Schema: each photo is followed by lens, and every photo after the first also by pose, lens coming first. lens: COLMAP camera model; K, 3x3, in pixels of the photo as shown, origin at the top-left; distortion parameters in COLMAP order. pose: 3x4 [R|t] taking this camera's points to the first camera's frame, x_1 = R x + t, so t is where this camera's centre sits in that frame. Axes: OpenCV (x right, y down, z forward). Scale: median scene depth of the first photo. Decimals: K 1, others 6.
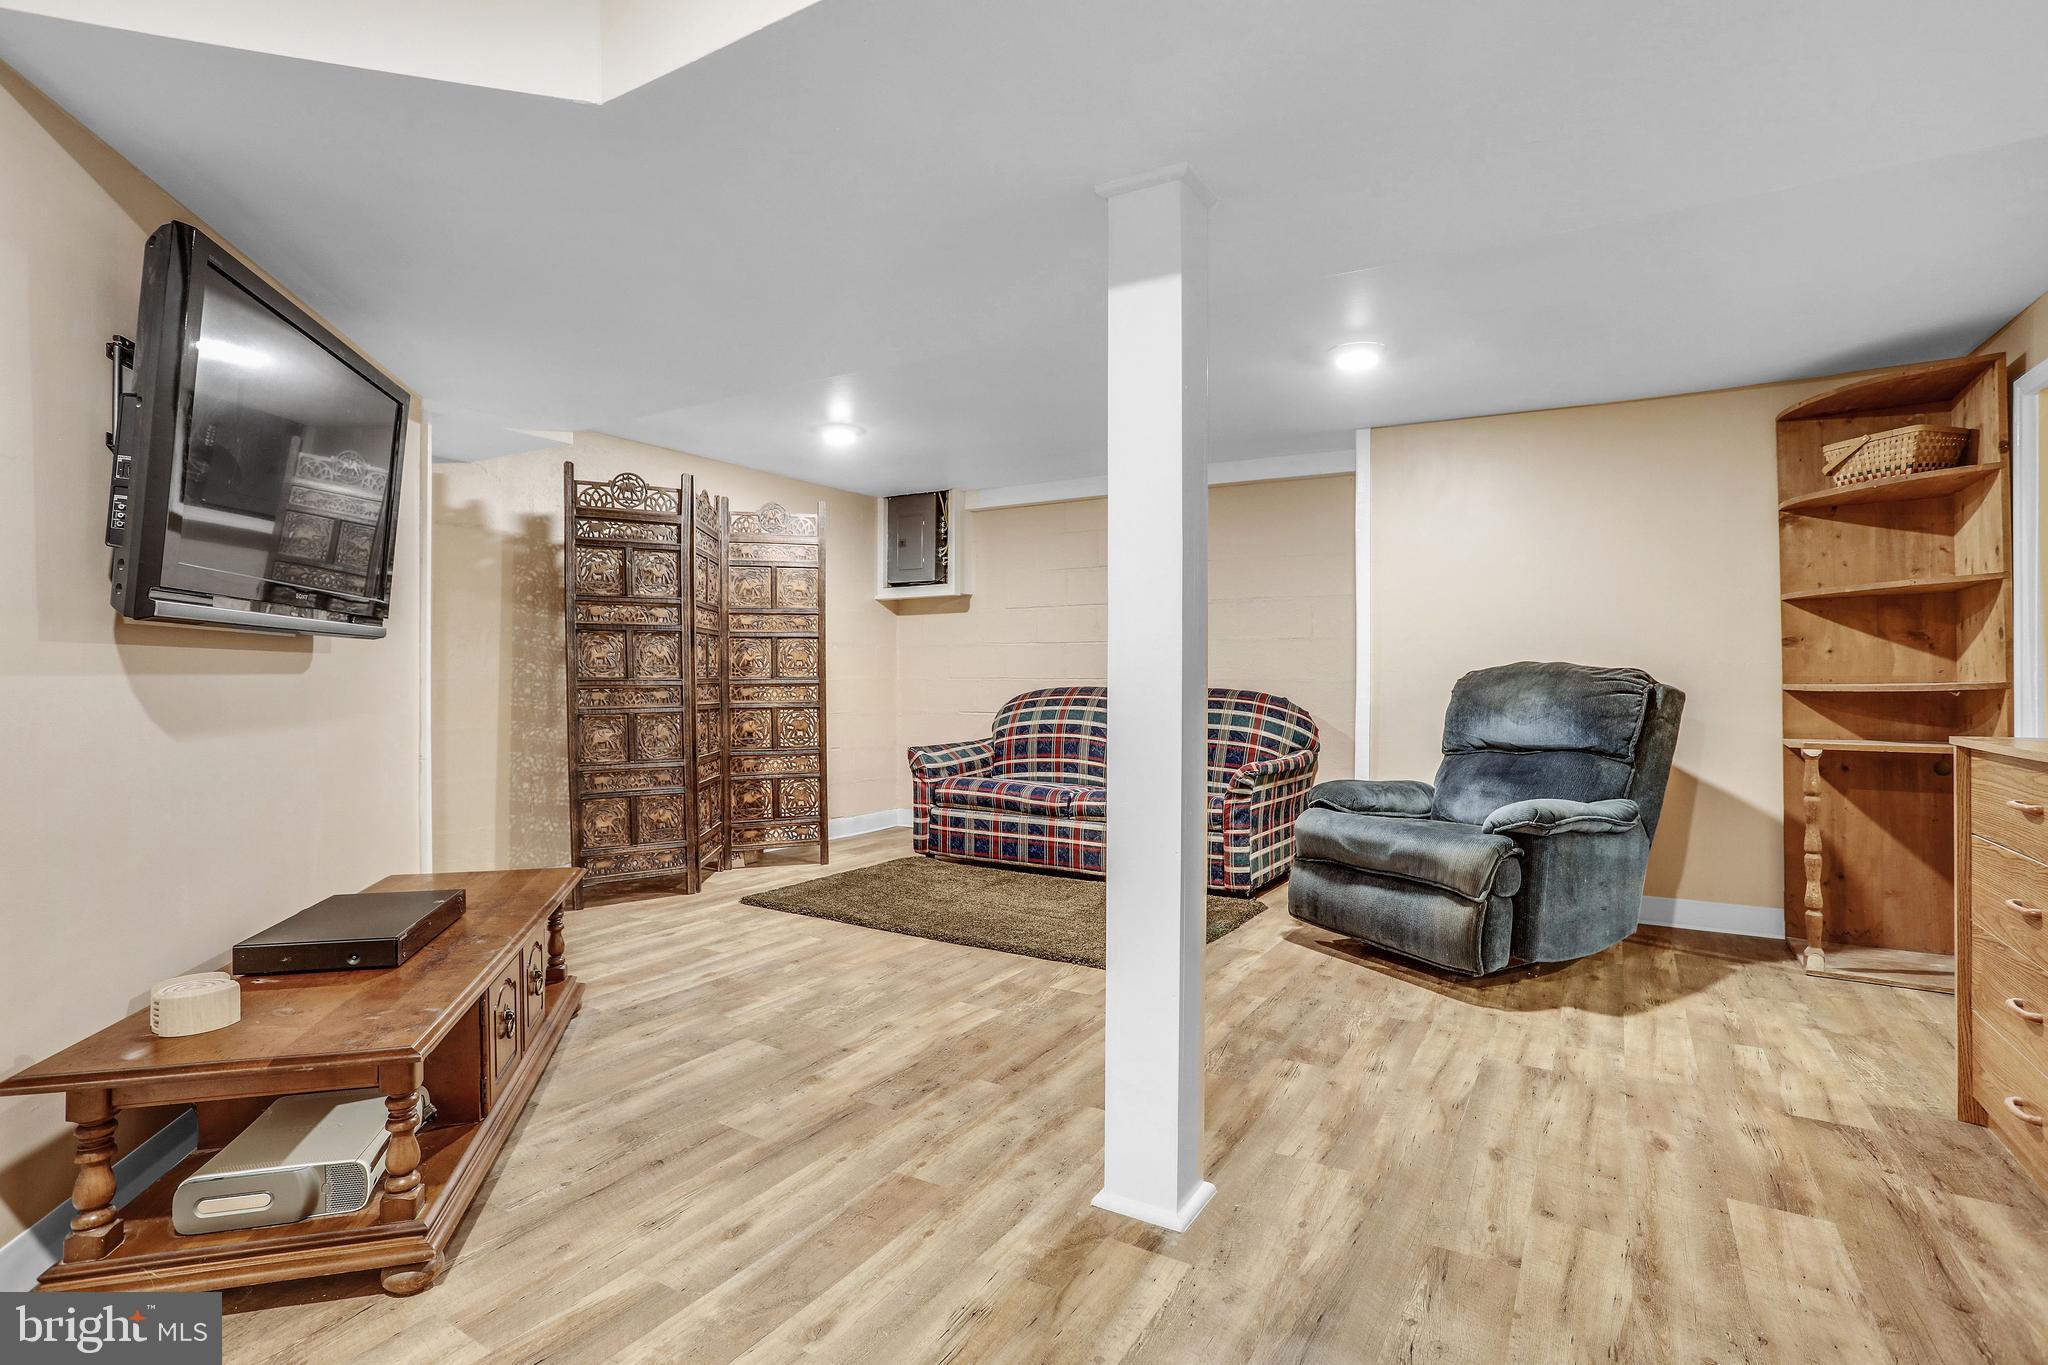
lens RADIAL K [[980.3, 0, 1024.0], [0, 980.3, 682.5], [0, 0, 1]] dist [-0.066180, 0.038473]
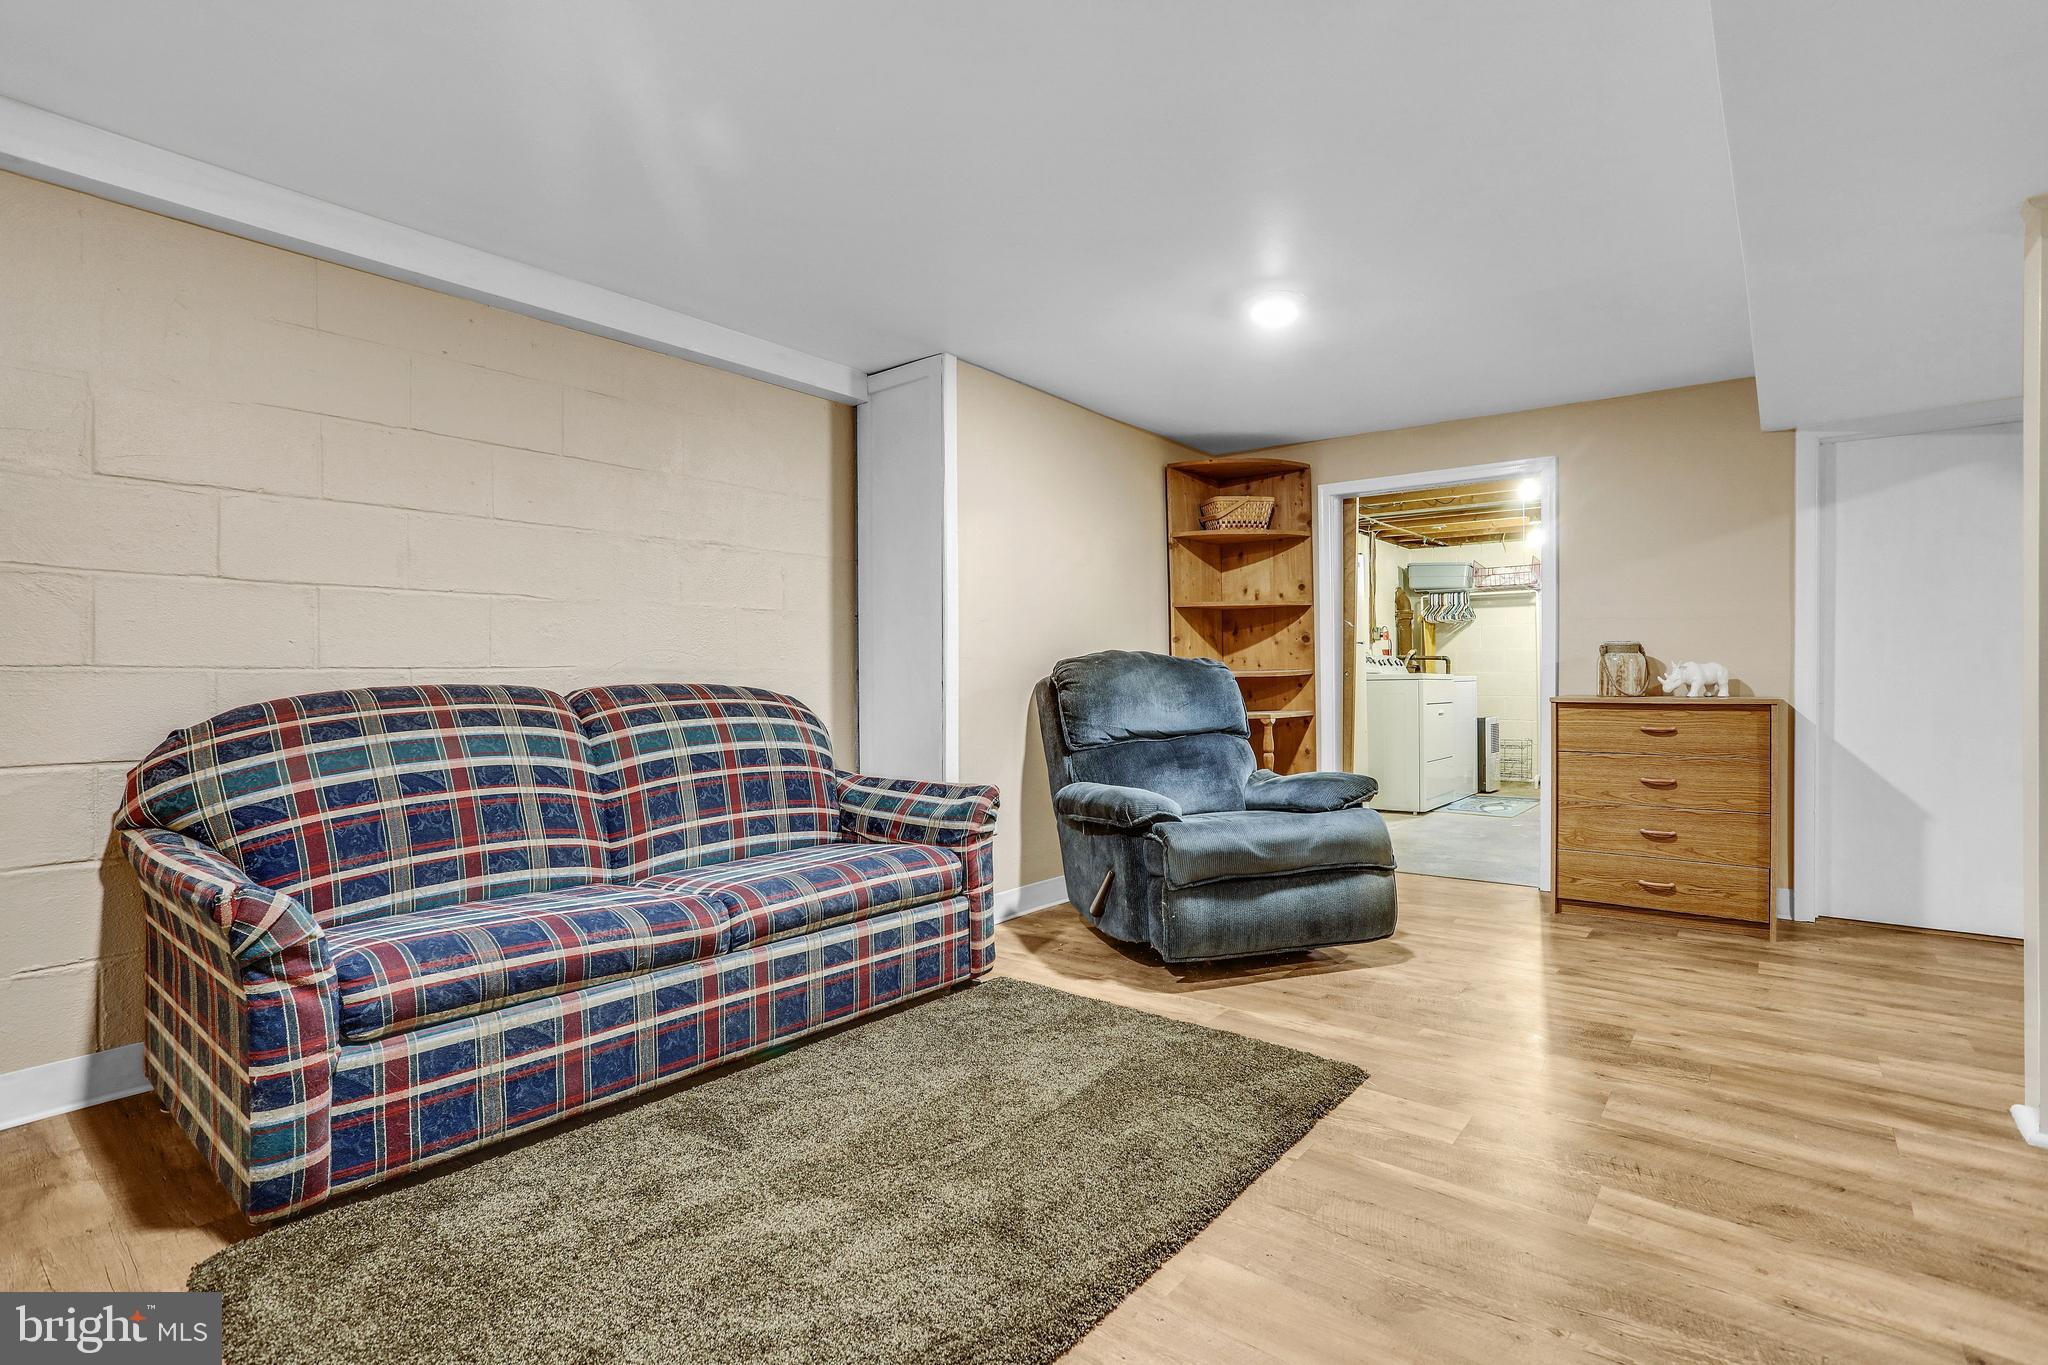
lens RADIAL K [[980.3, 0, 1024.0], [0, 980.3, 682.5], [0, 0, 1]] dist [-0.066180, 0.038473]
pose [[0.126285, -0.008001, 0.991962, -0.549542], [0.009618, 0.999930, 0.006840, 0.004033], [-0.991947, 0.008677, 0.126354, 1.047387]]
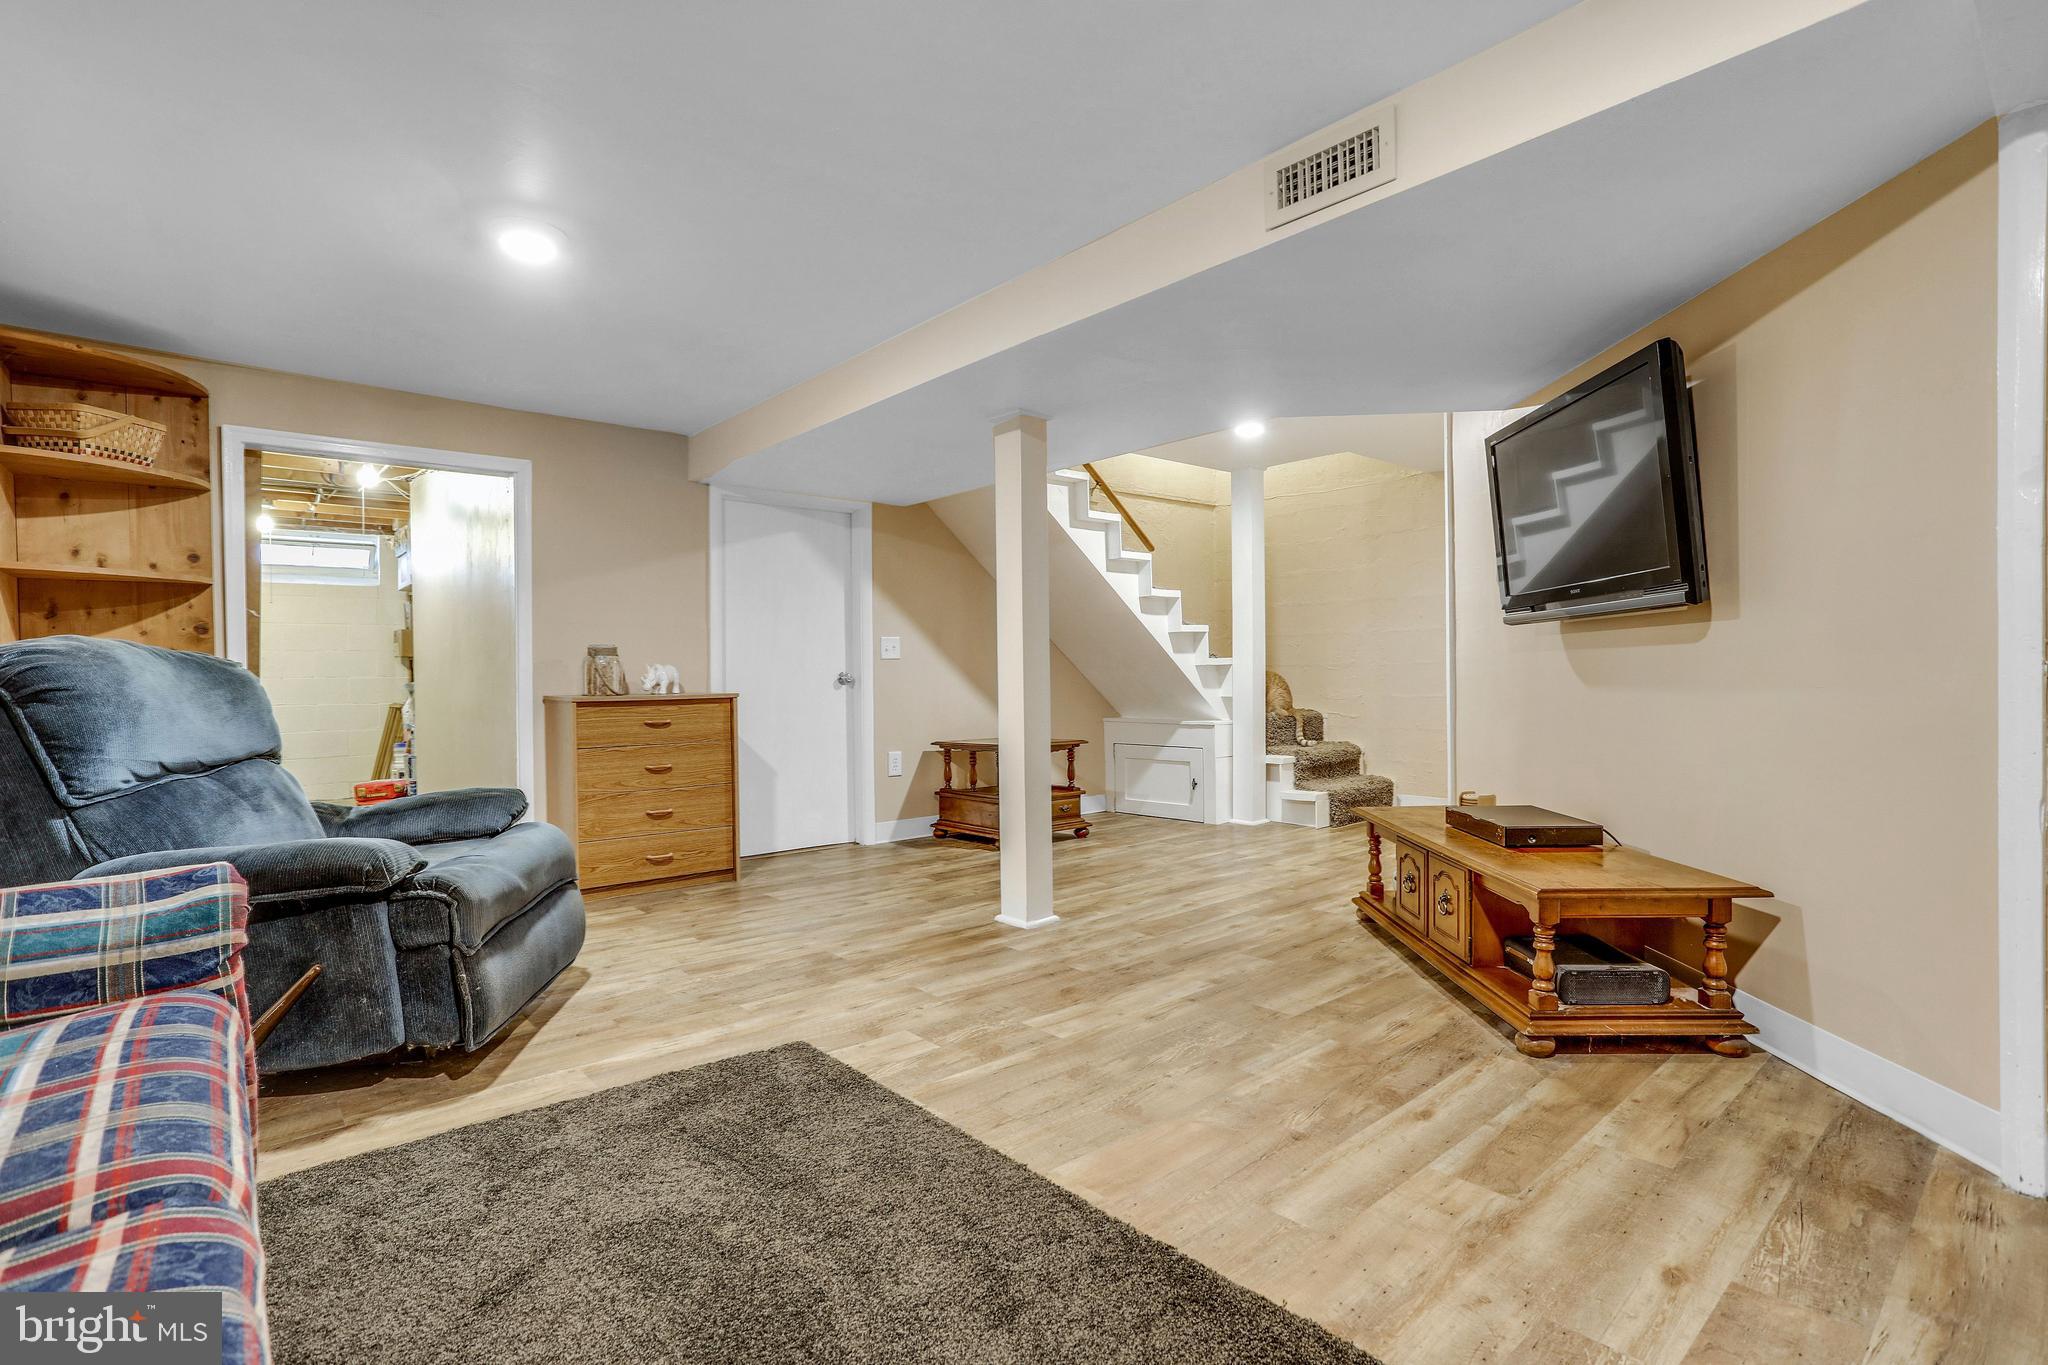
lens RADIAL K [[980.3, 0, 1024.0], [0, 980.3, 682.5], [0, 0, 1]] dist [-0.066180, 0.038473]
pose [[-0.954735, 0.007959, 0.297353, -0.239322], [0.012749, 0.999818, 0.014174, 0.007199], [-0.297186, 0.017323, -0.954662, 1.510185]]
